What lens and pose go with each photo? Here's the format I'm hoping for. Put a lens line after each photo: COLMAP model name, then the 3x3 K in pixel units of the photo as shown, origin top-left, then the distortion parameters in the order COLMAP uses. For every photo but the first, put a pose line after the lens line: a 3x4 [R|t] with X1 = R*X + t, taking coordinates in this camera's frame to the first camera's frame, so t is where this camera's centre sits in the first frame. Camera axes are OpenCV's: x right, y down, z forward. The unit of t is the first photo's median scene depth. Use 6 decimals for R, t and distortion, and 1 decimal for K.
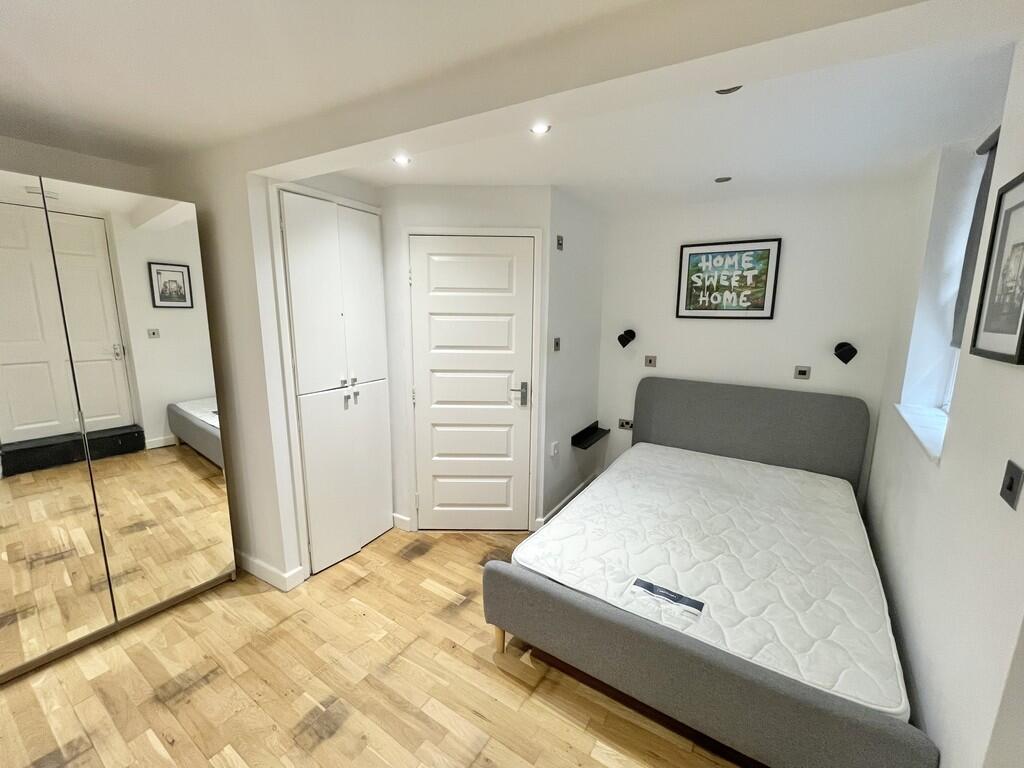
lens RADIAL K [[415.2, 0, 512.4], [0, 415.2, 382.5], [0, 0, 1]] dist [-0.004341, -0.000067]
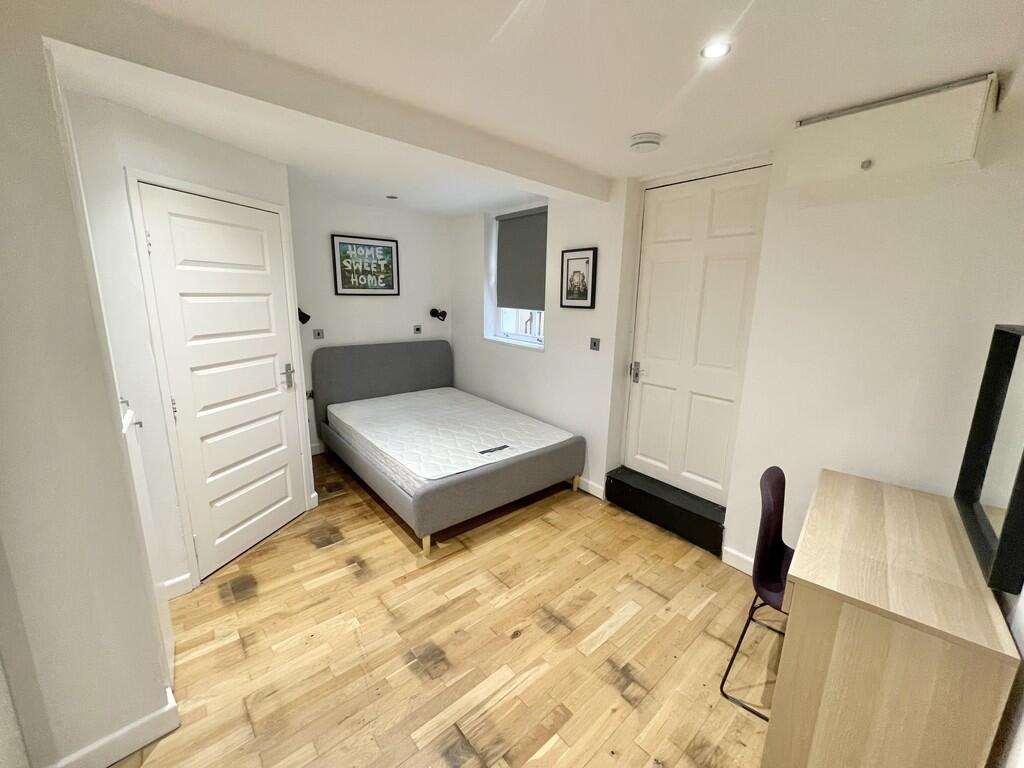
lens RADIAL K [[415.2, 0, 510.8], [0, 415.2, 381.9], [0, 0, 1]] dist [-0.004341, -0.000067]
pose [[0.280296, -0.207696, 0.937175, -0.708975], [0.151997, 0.973597, 0.170308, -0.043518], [-0.947803, 0.094712, 0.304465, 0.199596]]
